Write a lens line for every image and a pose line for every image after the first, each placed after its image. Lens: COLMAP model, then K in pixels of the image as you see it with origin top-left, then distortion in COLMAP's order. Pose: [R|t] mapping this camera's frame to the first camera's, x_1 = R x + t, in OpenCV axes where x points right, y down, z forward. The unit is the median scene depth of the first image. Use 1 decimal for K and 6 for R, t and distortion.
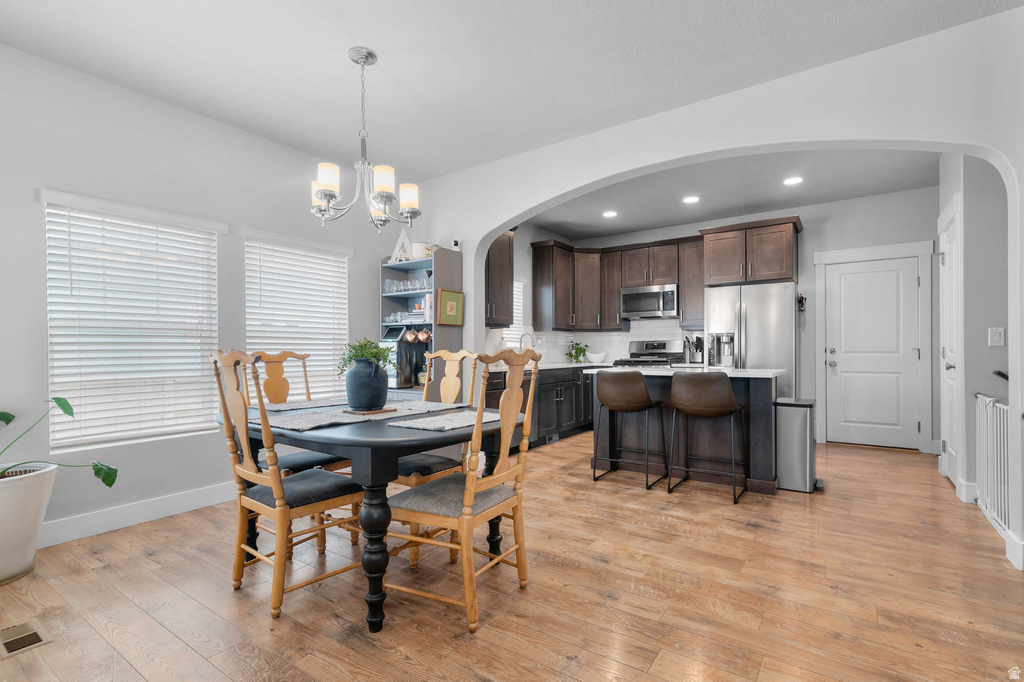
lens RADIAL K [[482.3, 0, 512.0], [0, 482.3, 341.0], [0, 0, 1]] dist [0.001437, 0.000474]
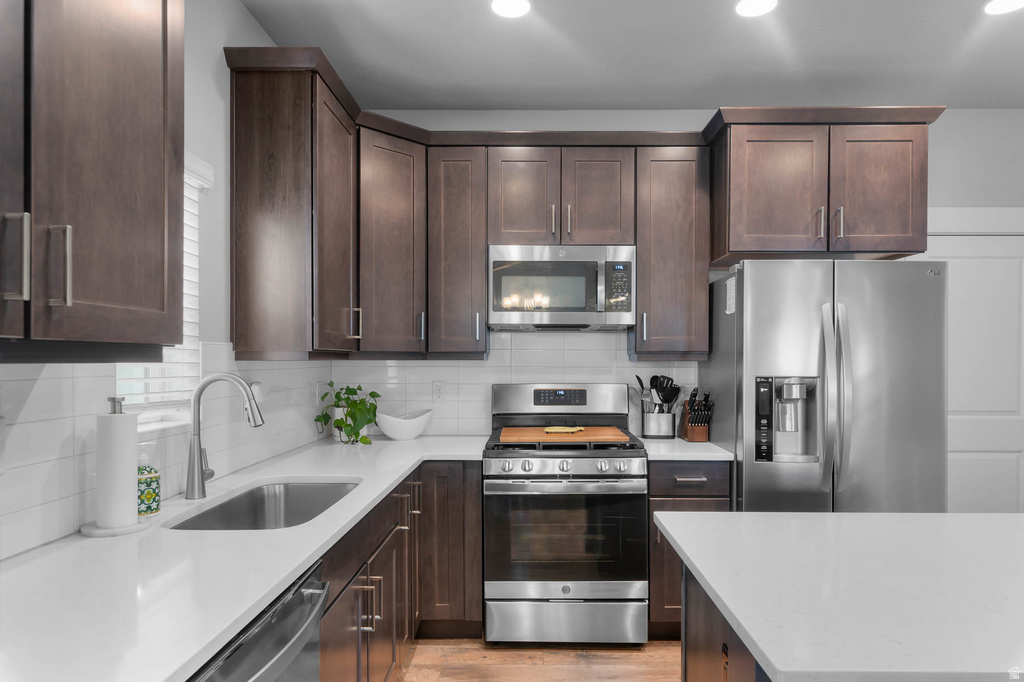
lens RADIAL K [[631.0, 0, 533.7], [0, 631.0, 350.2], [0, 0, 1]] dist [0.003832, 0.000926]
pose [[0.820684, 0.014195, 0.571206, -0.028596], [-0.017889, 0.999840, 0.000855, -0.034087], [-0.571103, -0.010920, 0.820806, 0.683413]]
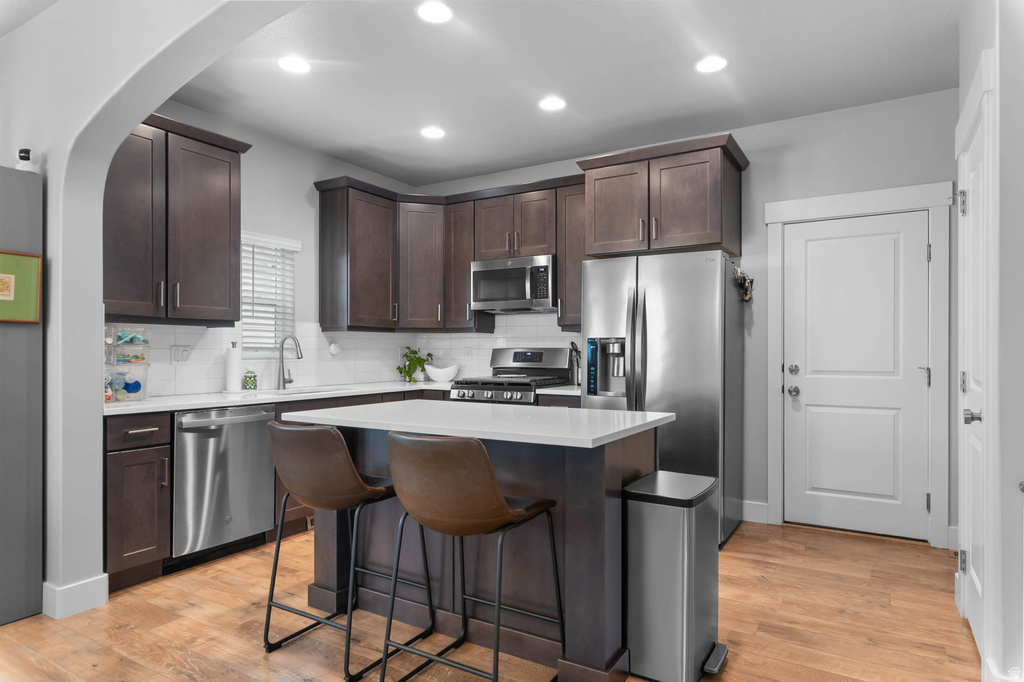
lens RADIAL K [[600.5, 0, 513.8], [0, 600.5, 338.8], [0, 0, 1]] dist [0.002163, -0.000440]
pose [[0.997793, 0.006548, 0.066070, 0.270740], [-0.006632, 0.999977, 0.001054, -0.015458], [-0.066062, -0.001490, 0.997814, 0.284625]]
